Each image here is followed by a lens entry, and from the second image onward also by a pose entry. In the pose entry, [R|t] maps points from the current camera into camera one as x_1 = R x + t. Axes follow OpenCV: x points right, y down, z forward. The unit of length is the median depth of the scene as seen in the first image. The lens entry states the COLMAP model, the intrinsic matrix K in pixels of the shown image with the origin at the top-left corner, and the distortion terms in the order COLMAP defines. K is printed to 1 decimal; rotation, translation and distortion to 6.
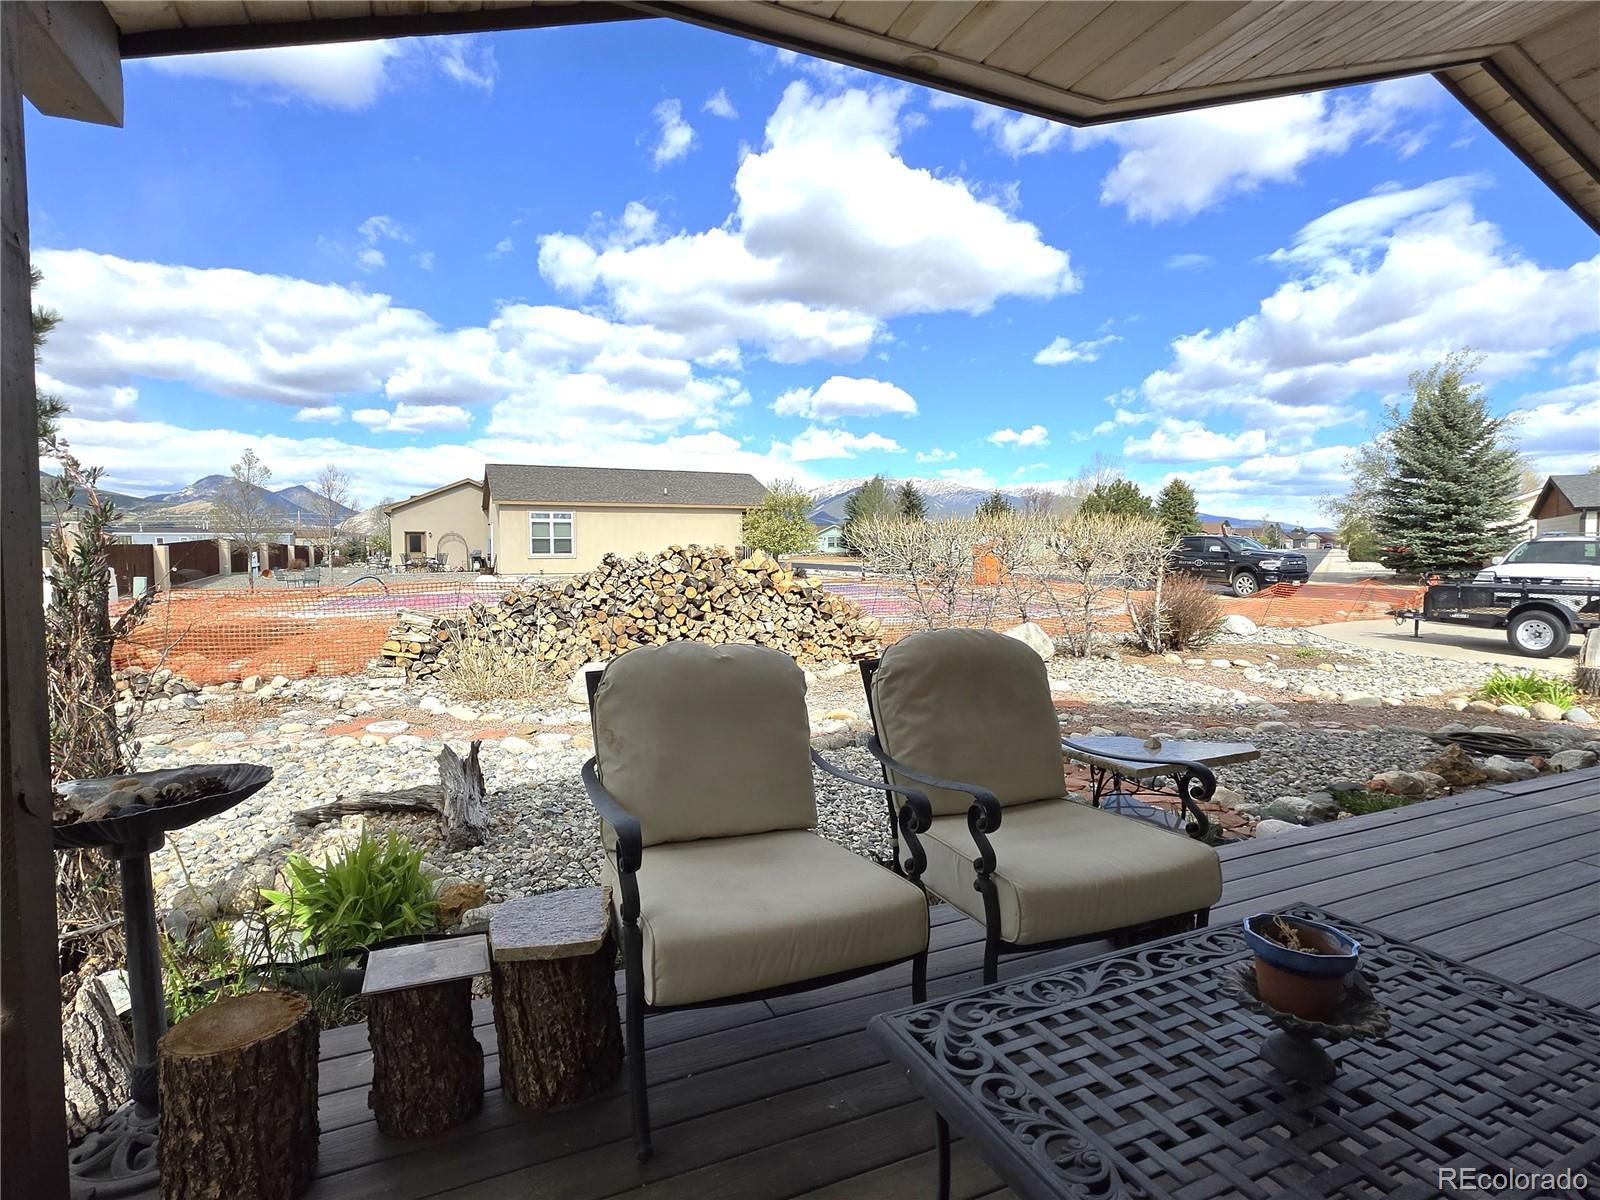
lens RADIAL K [[806.8, 0, 795.4], [0, 806.8, 607.0], [0, 0, 1]] dist [-0.001865, -0.000413]
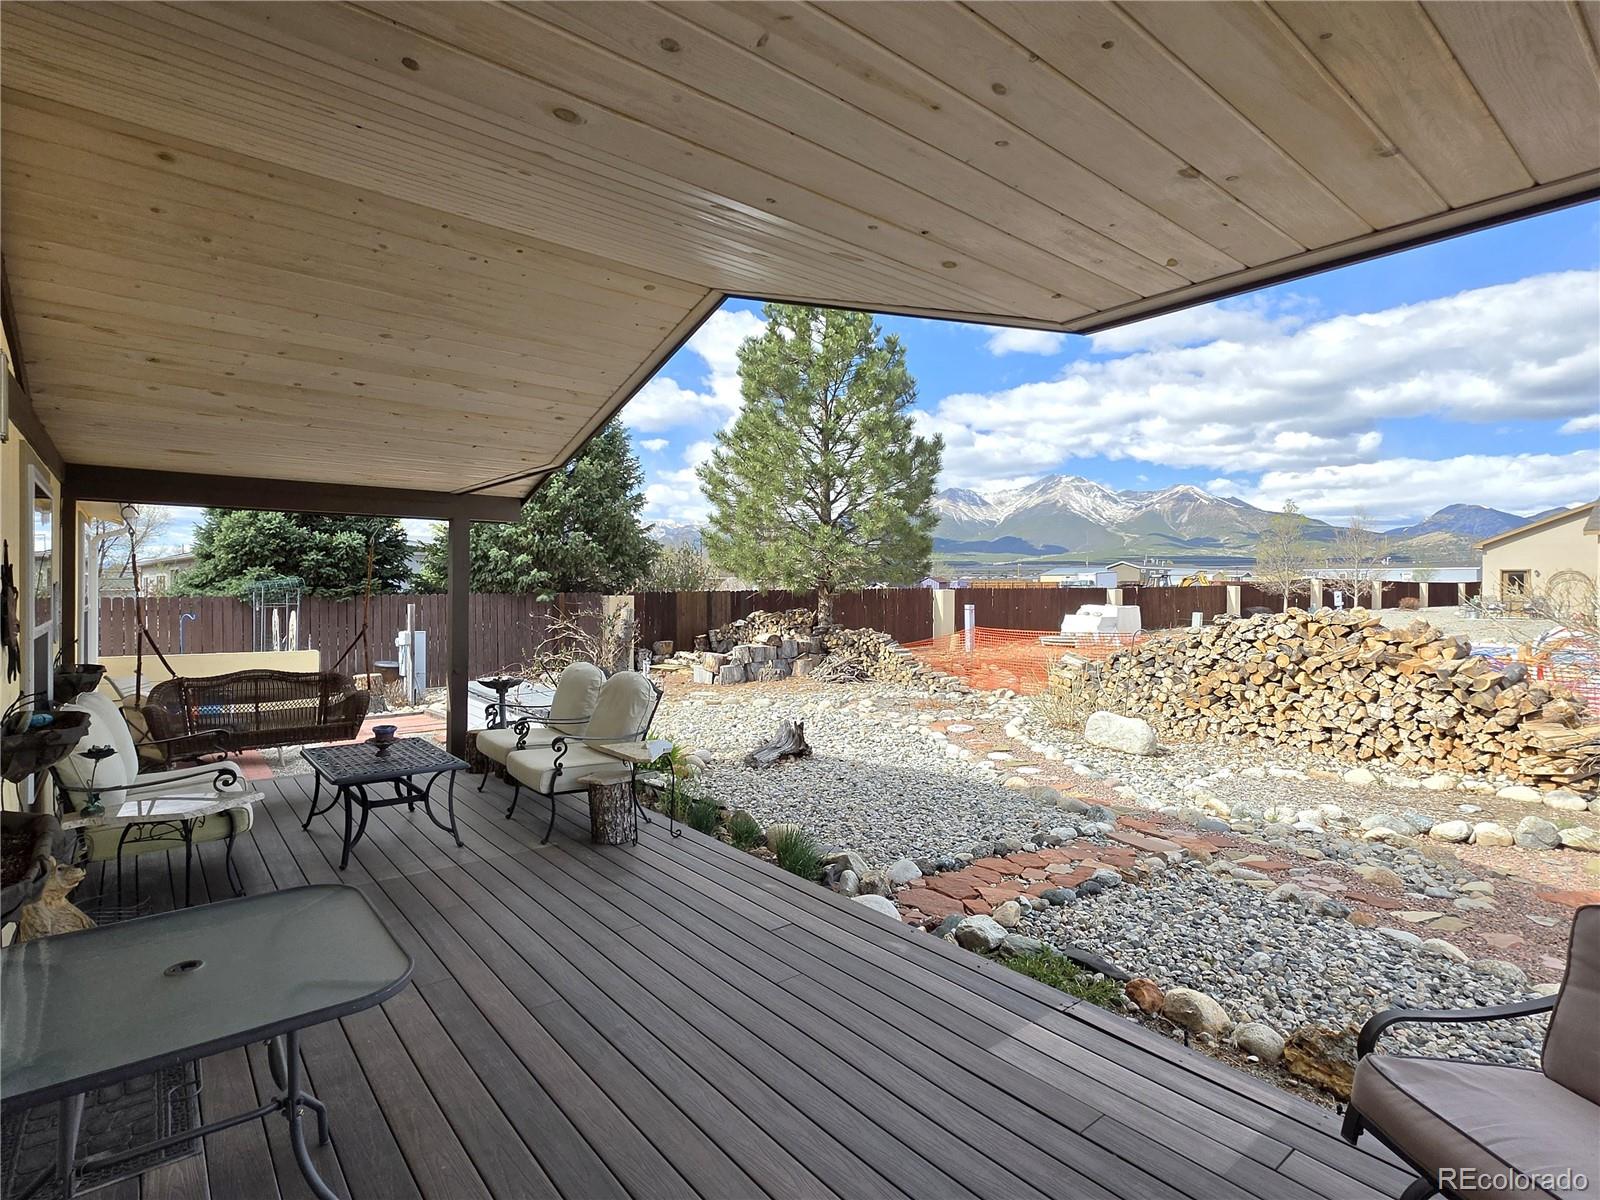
lens RADIAL K [[806.8, 0, 802.2], [0, 806.8, 595.3], [0, 0, 1]] dist [-0.001865, -0.000413]
pose [[0.270039, 0.016806, -0.962703, 0.608746], [-0.070427, 0.997514, -0.002341, -0.051920], [0.960270, 0.068432, 0.270551, 0.214424]]
